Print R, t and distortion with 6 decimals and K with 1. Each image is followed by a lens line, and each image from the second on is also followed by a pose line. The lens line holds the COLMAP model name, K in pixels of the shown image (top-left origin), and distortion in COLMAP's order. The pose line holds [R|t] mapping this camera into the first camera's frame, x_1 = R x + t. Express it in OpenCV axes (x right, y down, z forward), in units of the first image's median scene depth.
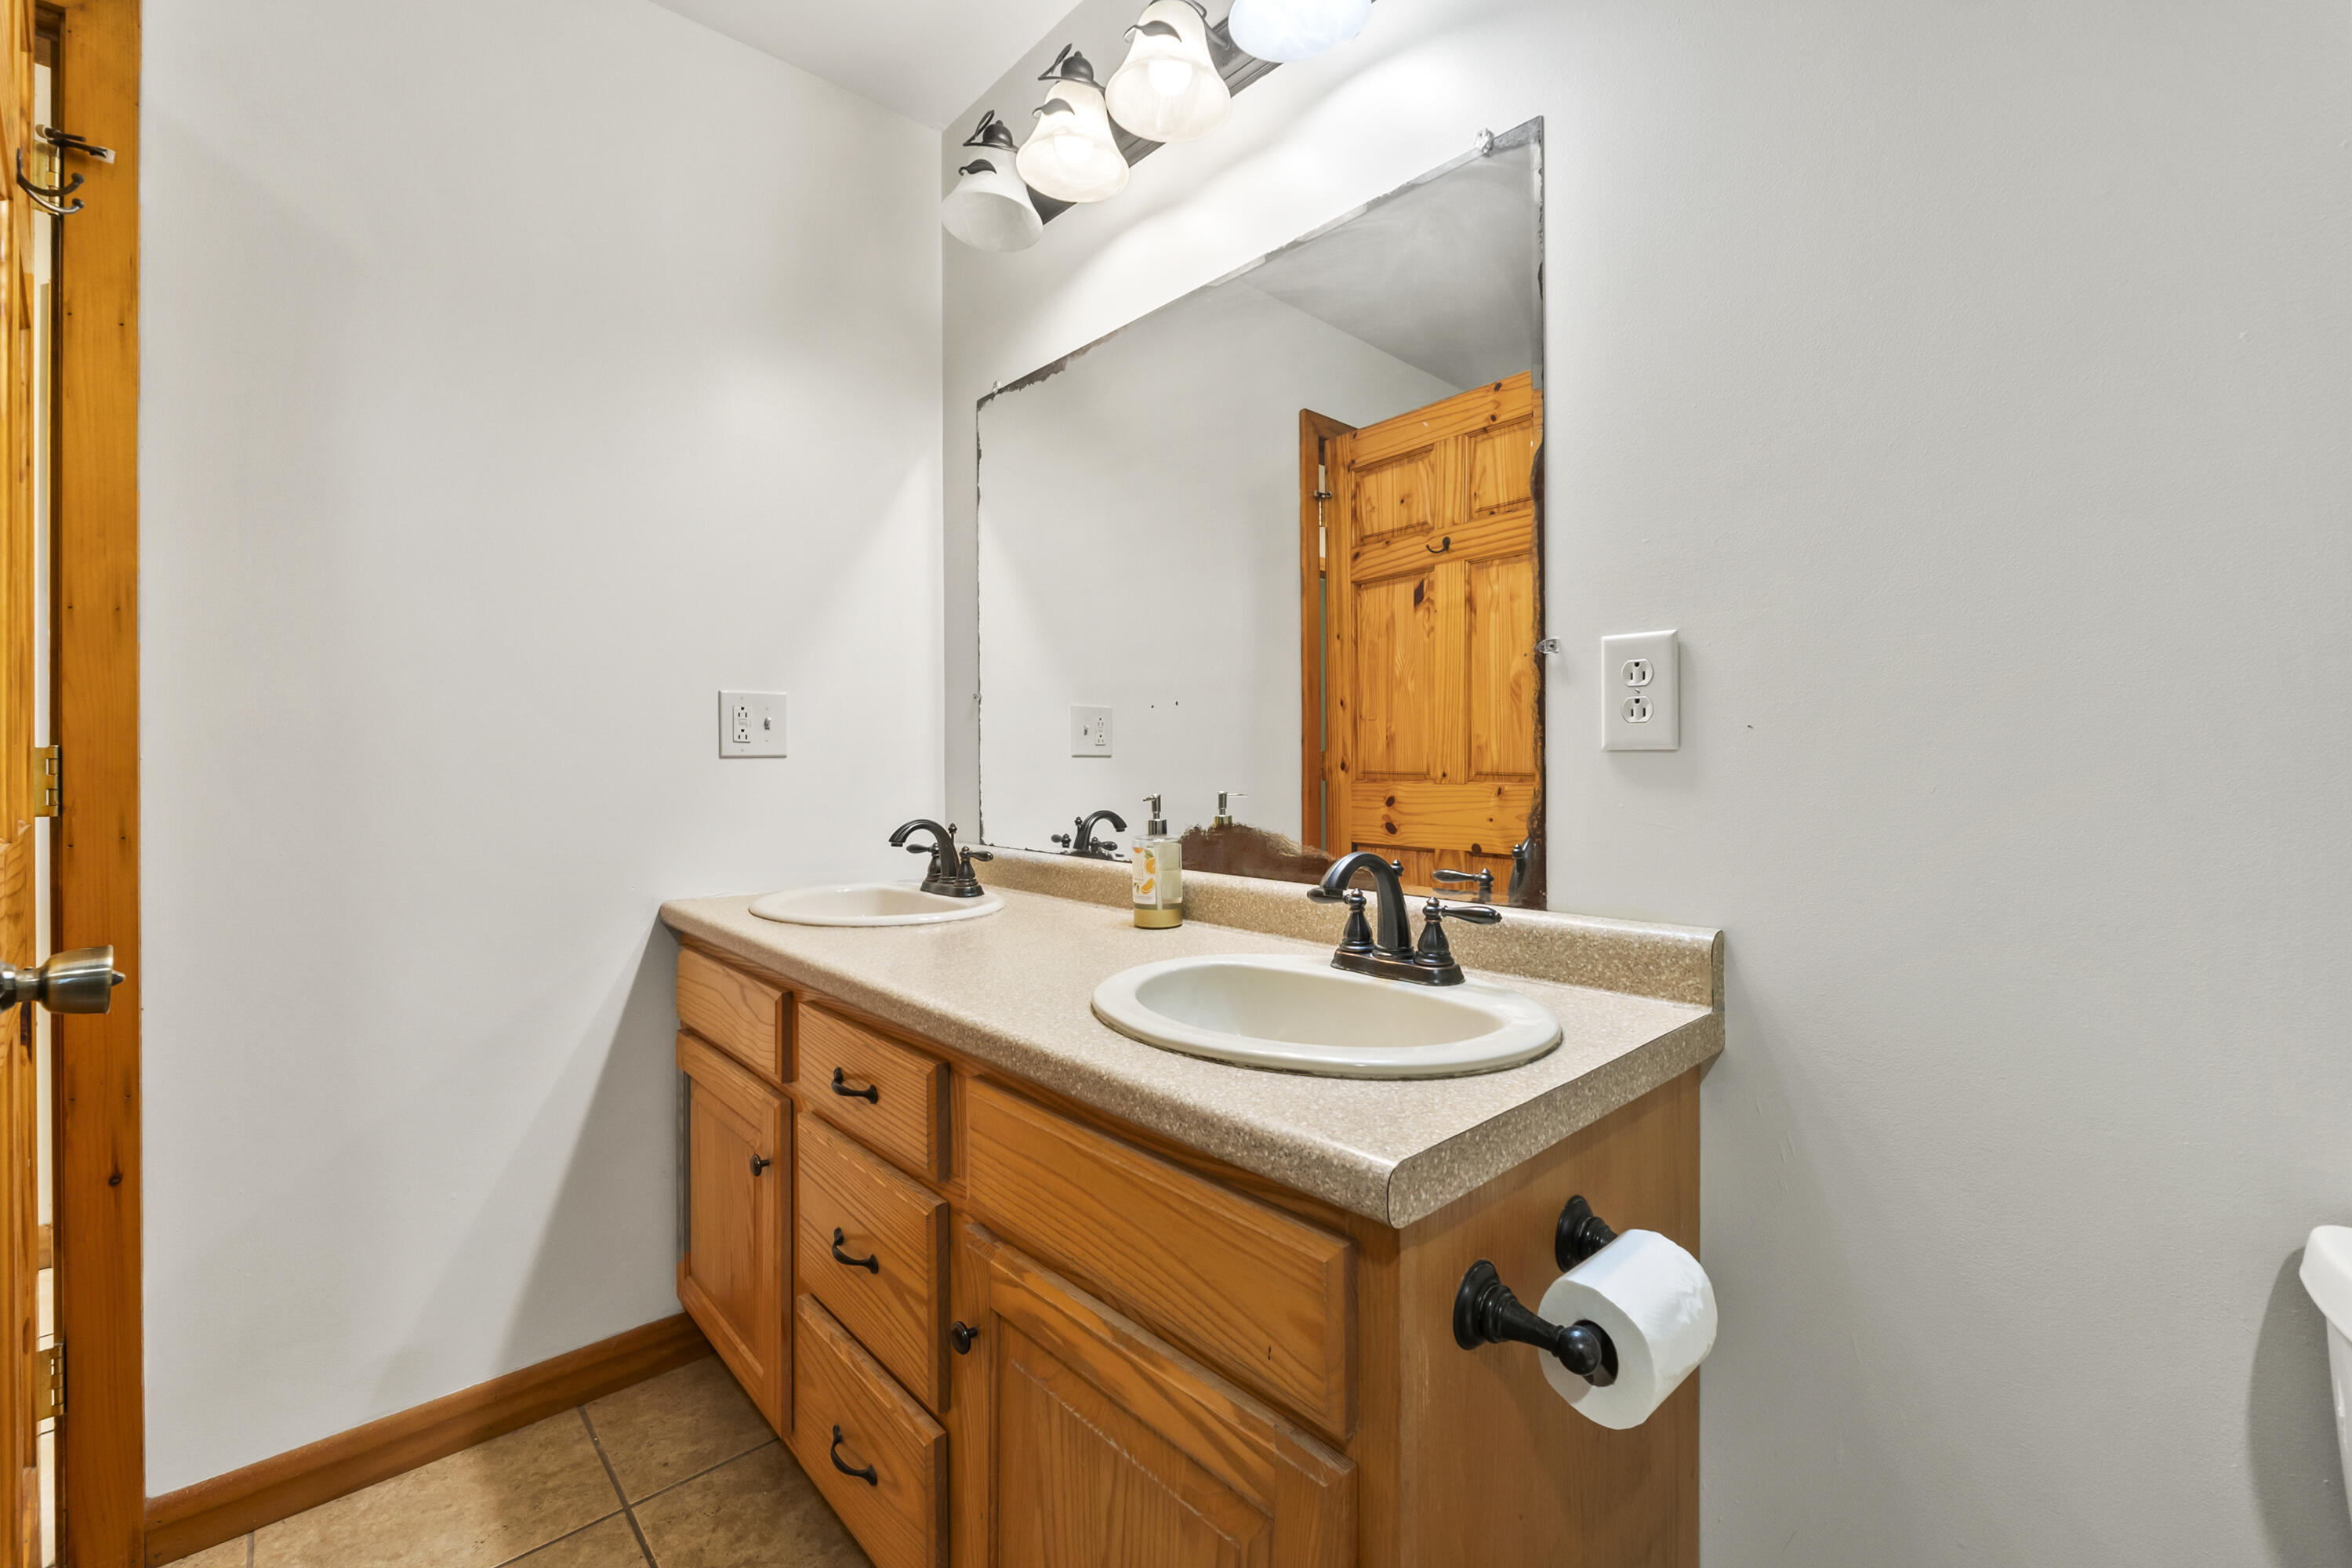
lens RADIAL K [[983.0, 0, 1176.4], [0, 983.0, 770.0], [0, 0, 1]] dist [-0.005827, -0.000268]
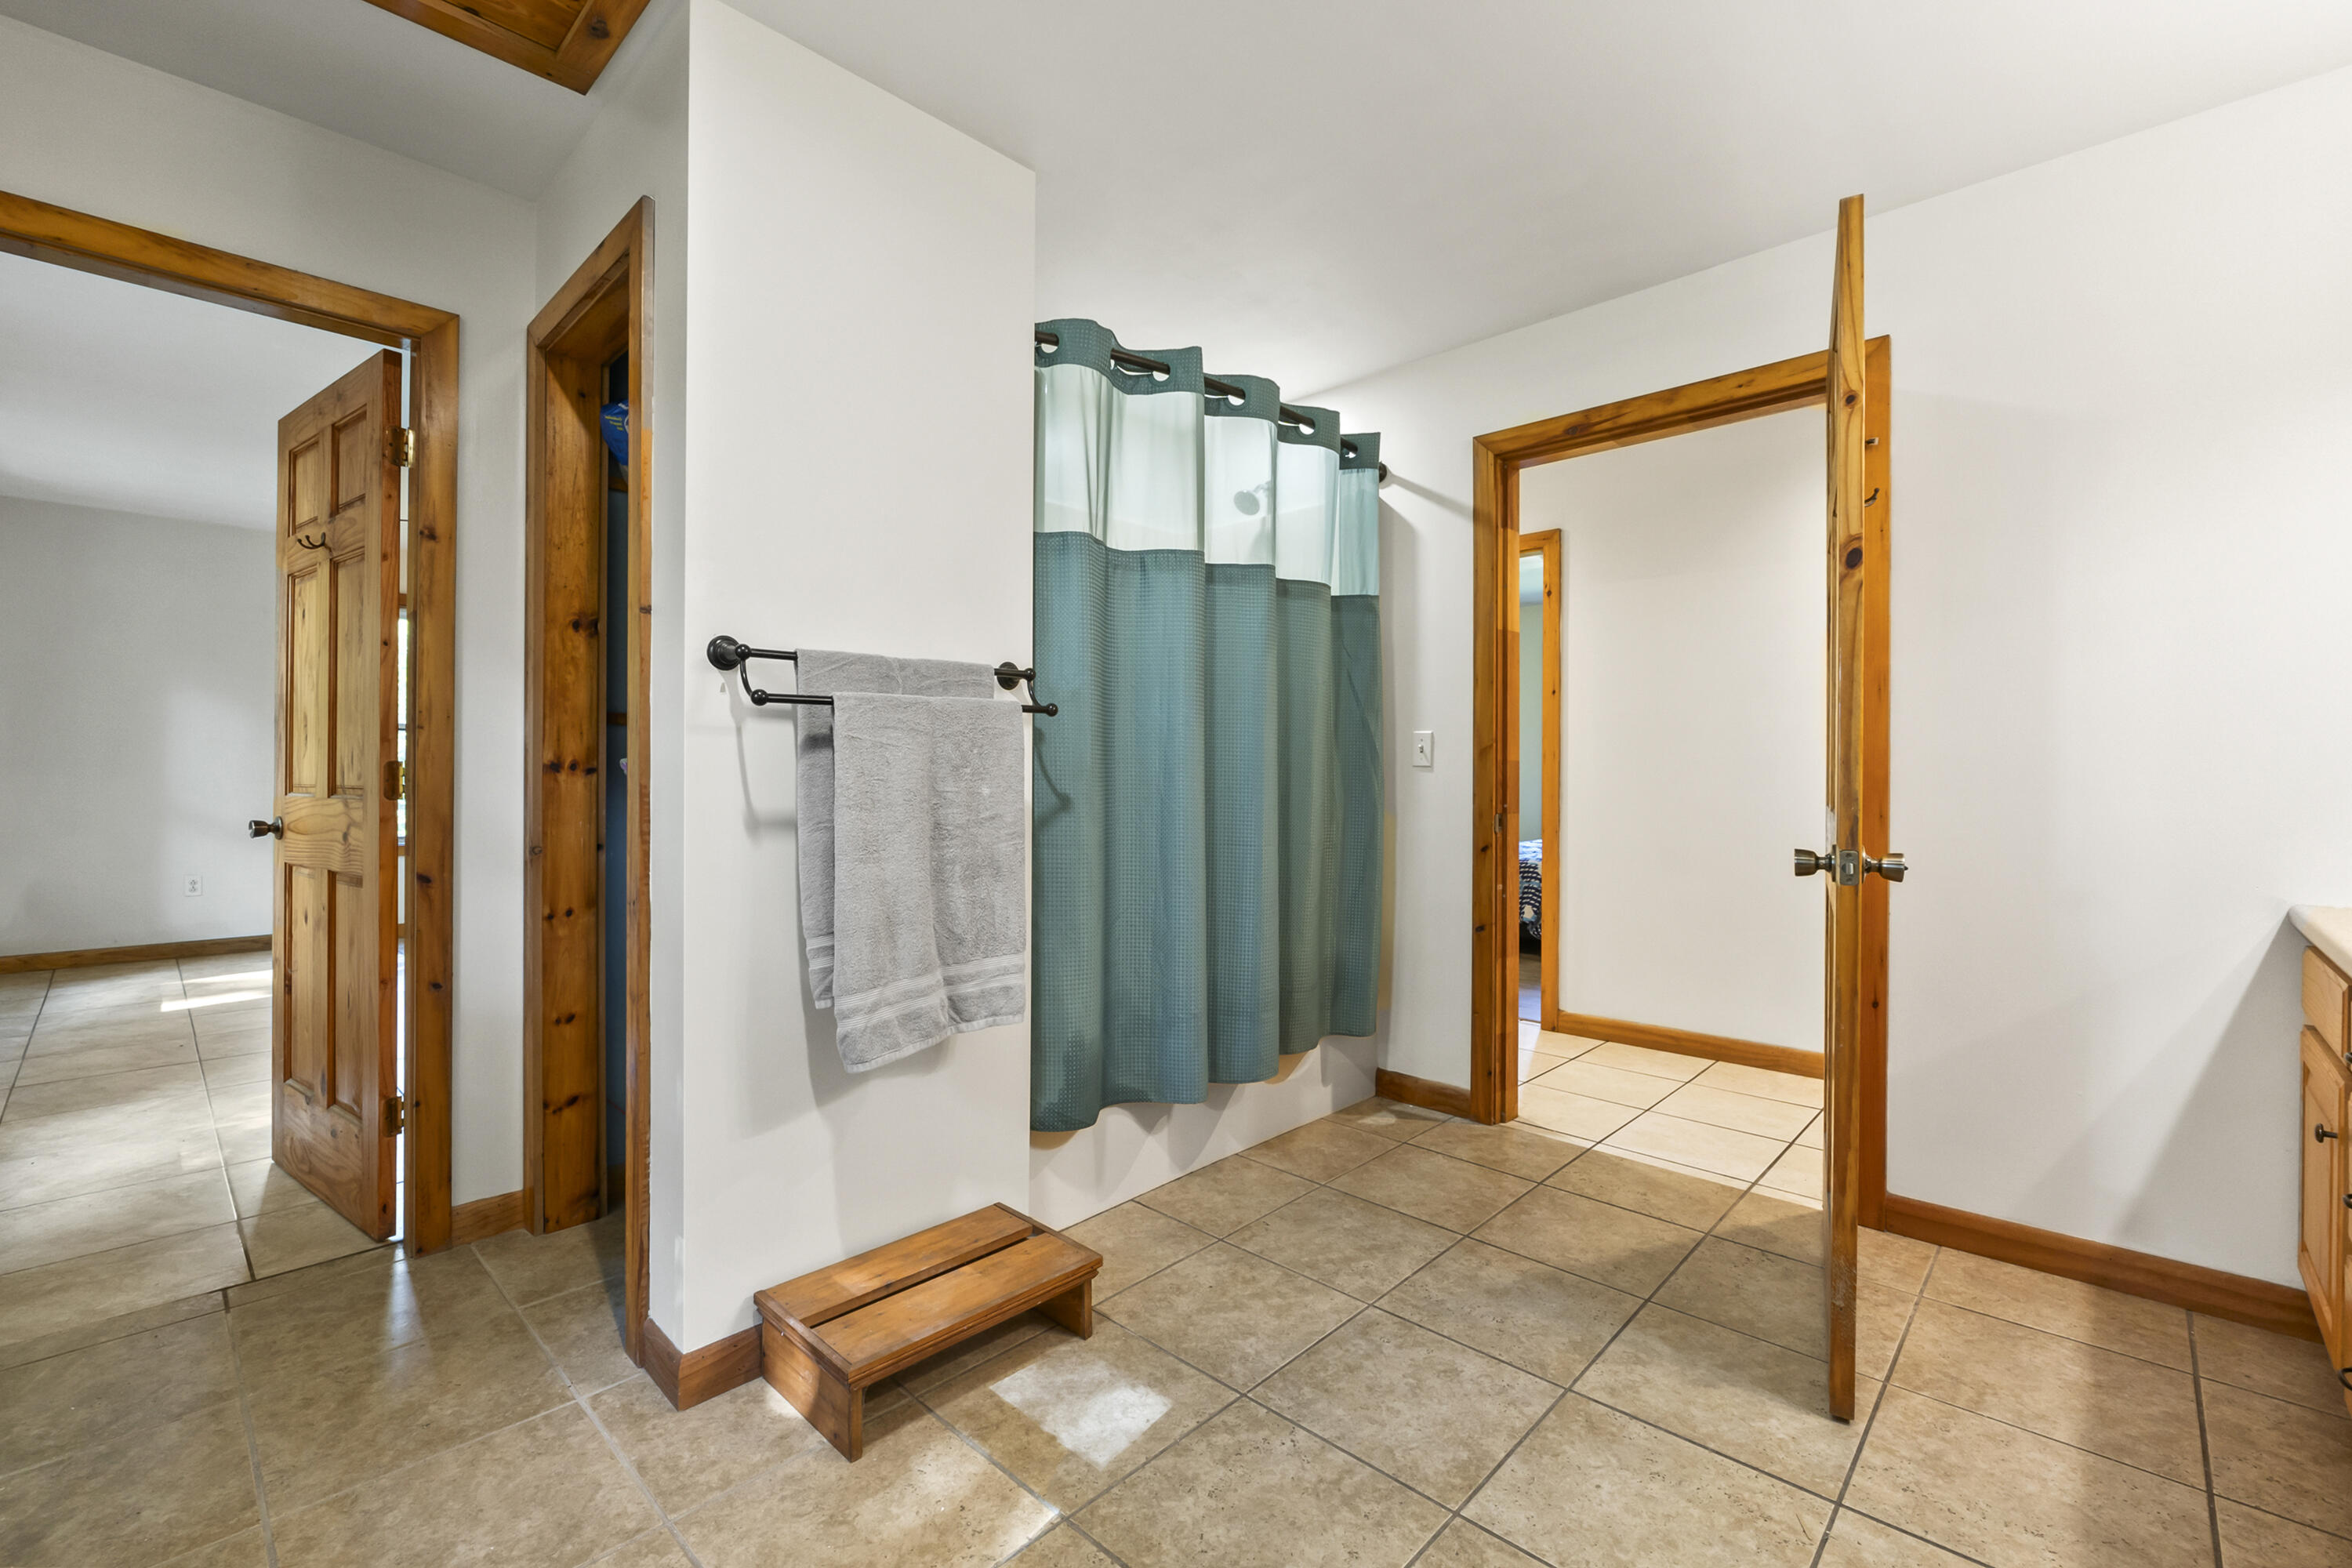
lens RADIAL K [[994.7, 0, 1173.5], [0, 994.7, 770.4], [0, 0, 1]] dist [-0.000239, -0.000107]
pose [[0.068960, 0.001917, -0.997618, 0.564102], [-0.014673, 0.999892, 0.000907, -0.001598], [0.997512, 0.014575, 0.068981, -0.371162]]
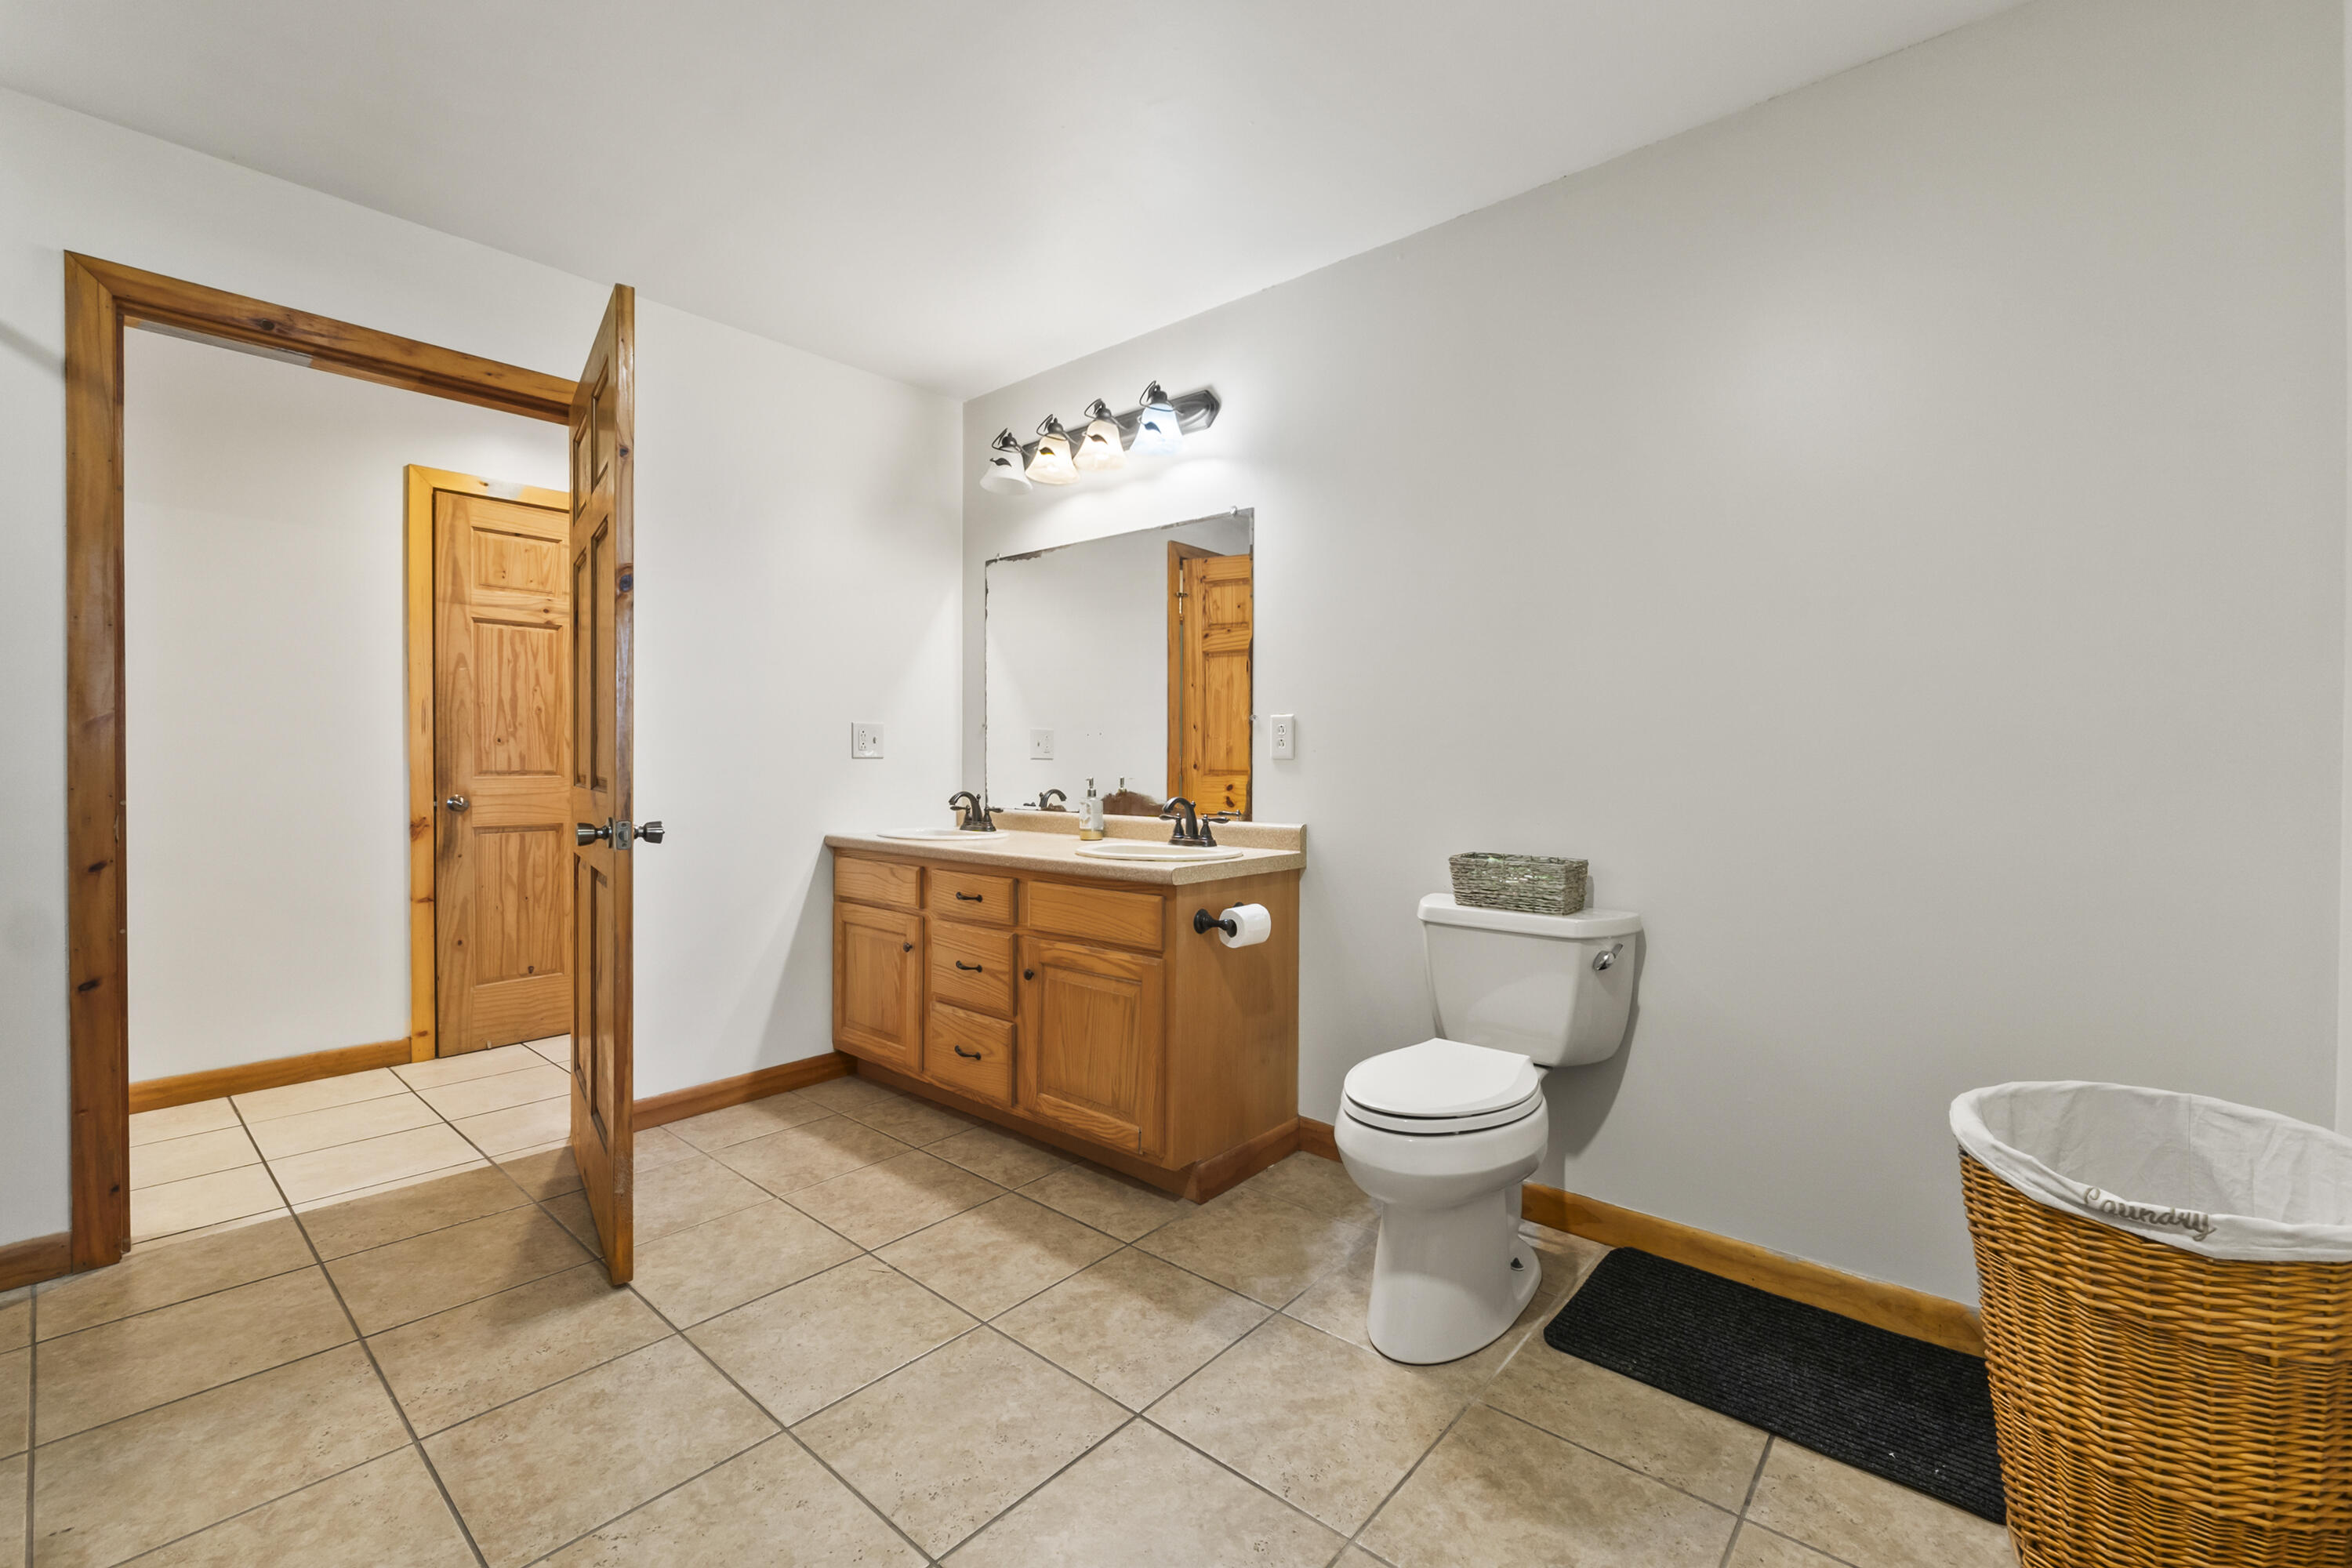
lens RADIAL K [[994.8, 0, 1168.8], [0, 994.8, 738.2], [0, 0, 1]] dist [-0.005636, -0.000653]
pose [[0.993904, 0.010196, 0.109777, -0.089411], [-0.006408, 0.999374, -0.034801, 0.013696], [-0.110063, 0.033885, 0.993347, -1.132400]]
